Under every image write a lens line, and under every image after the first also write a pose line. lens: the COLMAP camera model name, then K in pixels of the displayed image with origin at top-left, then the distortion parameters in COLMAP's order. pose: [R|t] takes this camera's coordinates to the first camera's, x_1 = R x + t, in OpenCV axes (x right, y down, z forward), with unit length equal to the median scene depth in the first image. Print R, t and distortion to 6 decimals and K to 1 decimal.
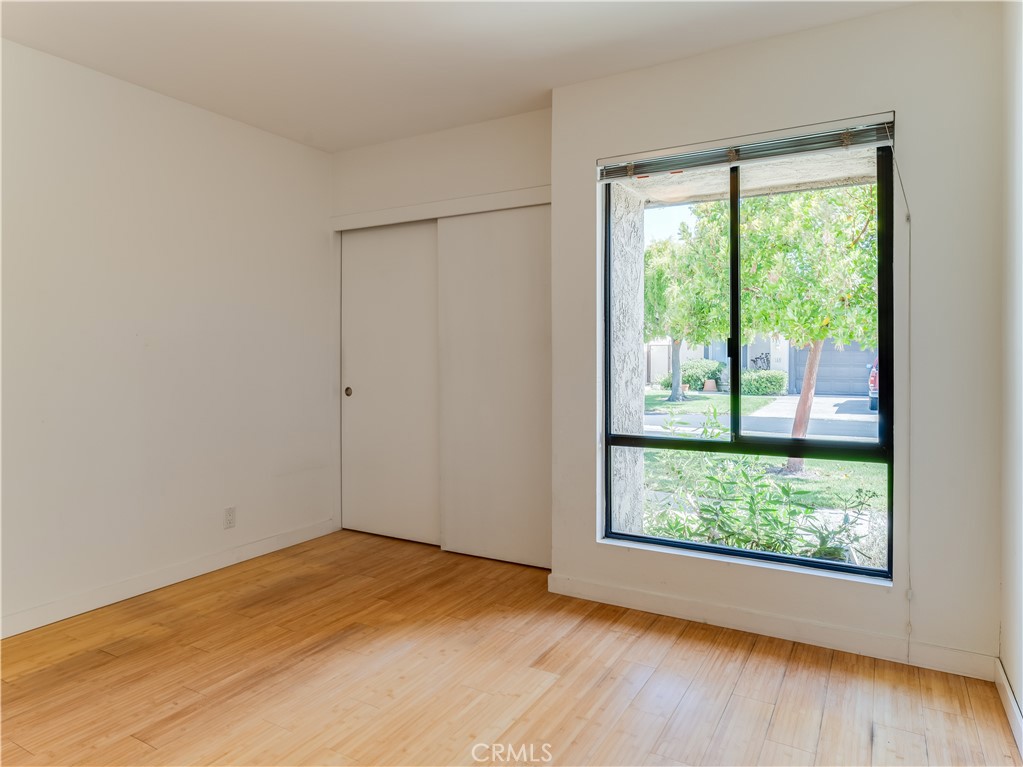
lens RADIAL K [[670.9, 0, 511.7], [0, 670.9, 379.5], [0, 0, 1]] dist [-0.009111, 0.005301]
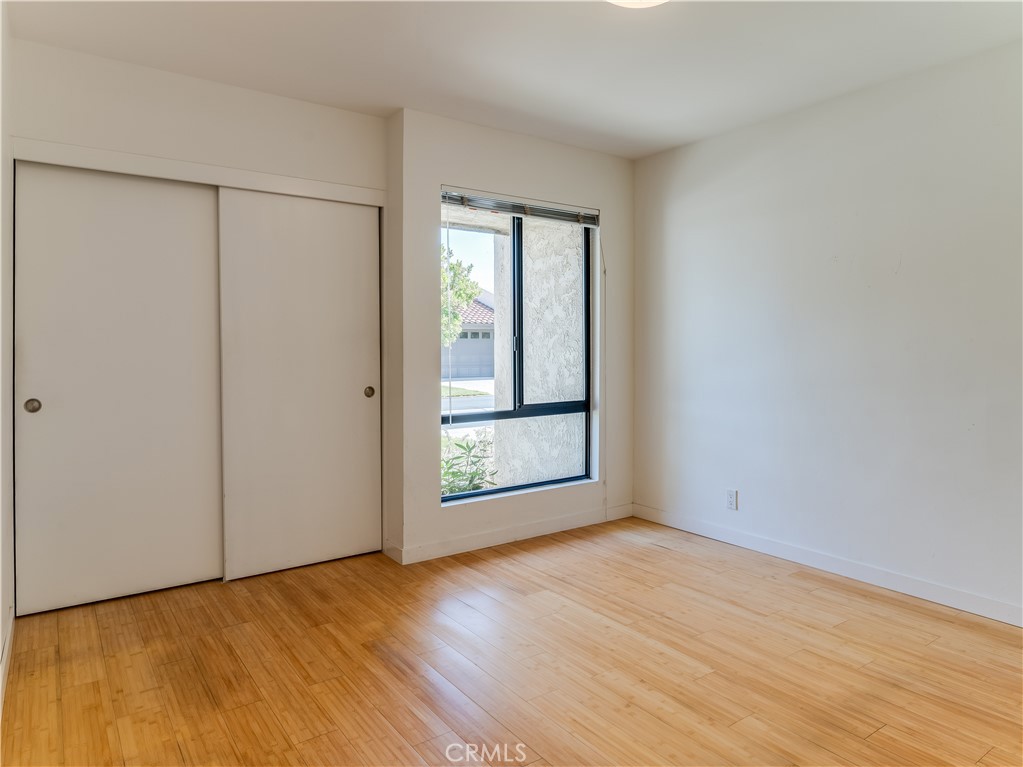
lens RADIAL K [[670.9, 0, 512.0], [0, 670.9, 376.9], [0, 0, 1]] dist [-0.009111, 0.005301]
pose [[0.388506, -0.040177, 0.920570, -0.928712], [0.036001, 0.998948, 0.028404, -0.016693], [-0.920742, 0.022107, 0.389544, 0.428412]]
